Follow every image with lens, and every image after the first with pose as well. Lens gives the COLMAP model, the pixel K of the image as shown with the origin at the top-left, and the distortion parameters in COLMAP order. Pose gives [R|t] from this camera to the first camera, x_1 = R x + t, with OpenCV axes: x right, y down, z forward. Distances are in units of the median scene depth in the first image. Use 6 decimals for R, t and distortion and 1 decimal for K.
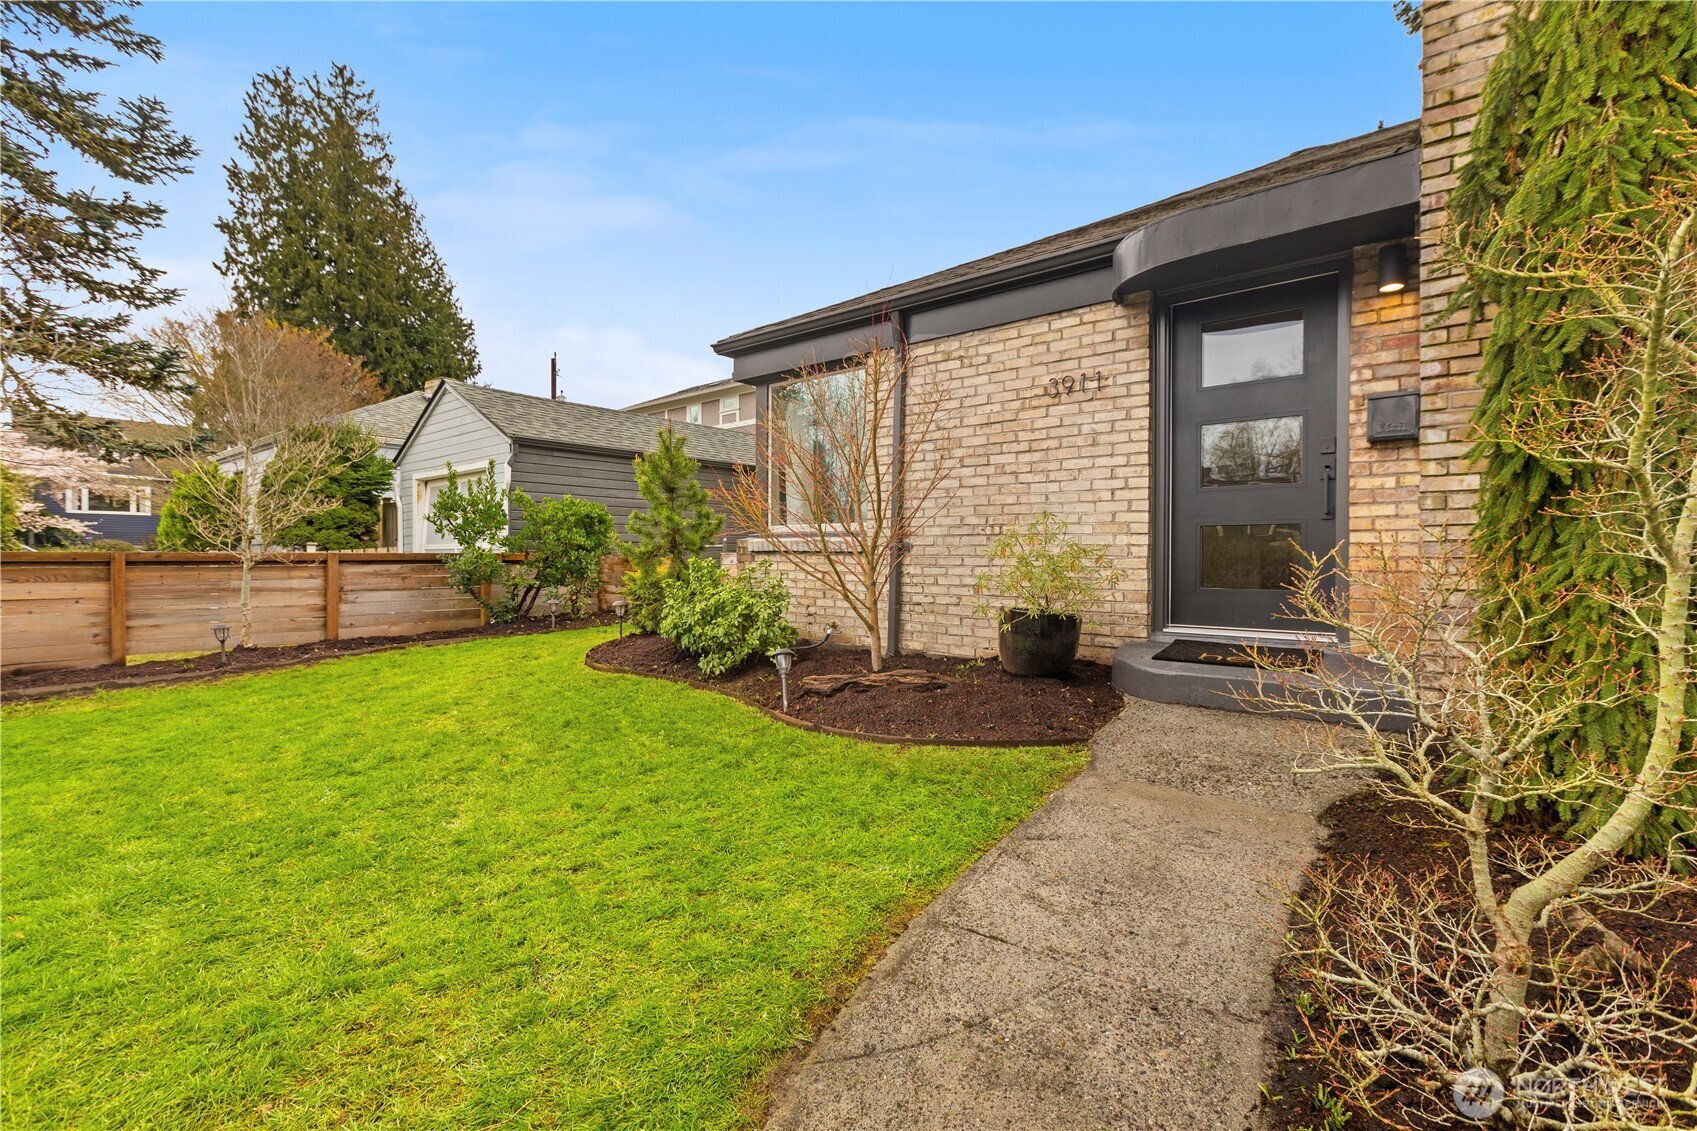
lens RADIAL K [[773.8, 0, 850.5], [0, 773.8, 562.7], [0, 0, 1]] dist [0.000339, 0.000442]
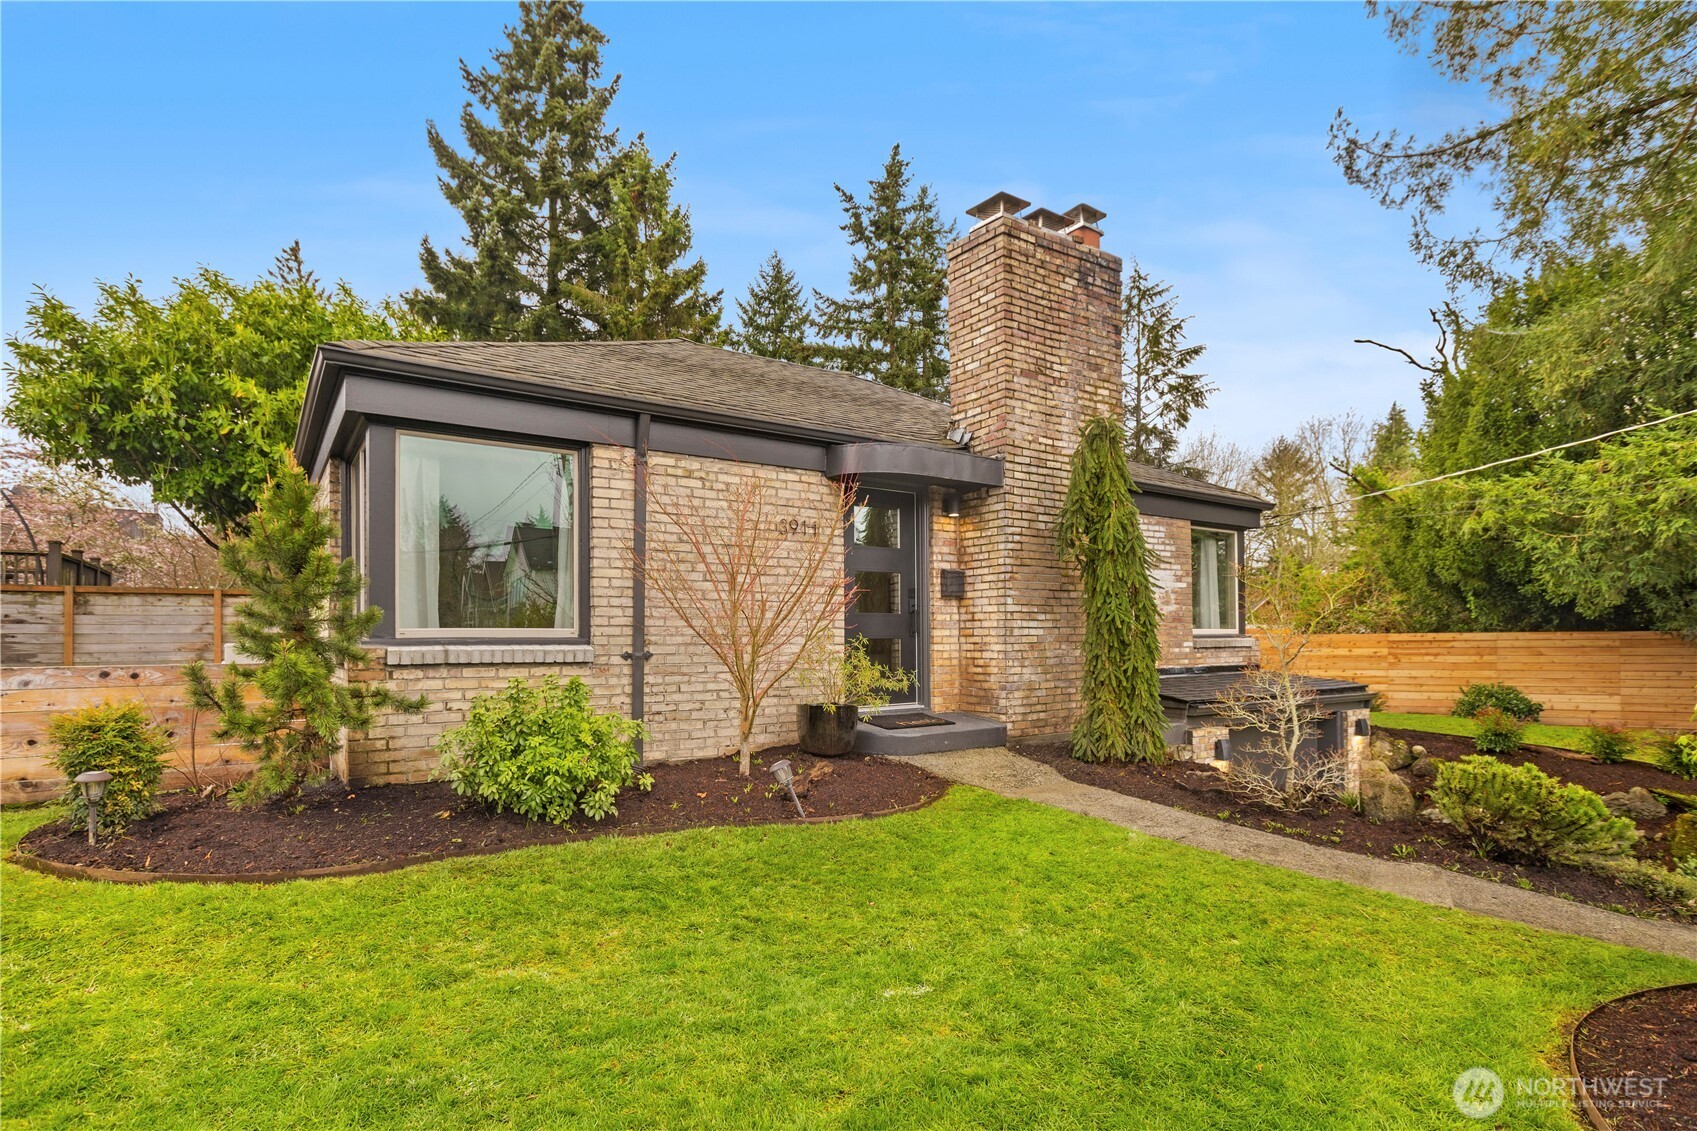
lens RADIAL K [[824.3, 0, 875.7], [0, 824.3, 631.9], [0, 0, 1]] dist [-0.002209, -0.001357]
pose [[0.252471, 0.007581, 0.967575, -0.904200], [0.014667, 0.999824, -0.011661, -0.035842], [-0.967493, 0.017136, 0.252315, 0.483810]]
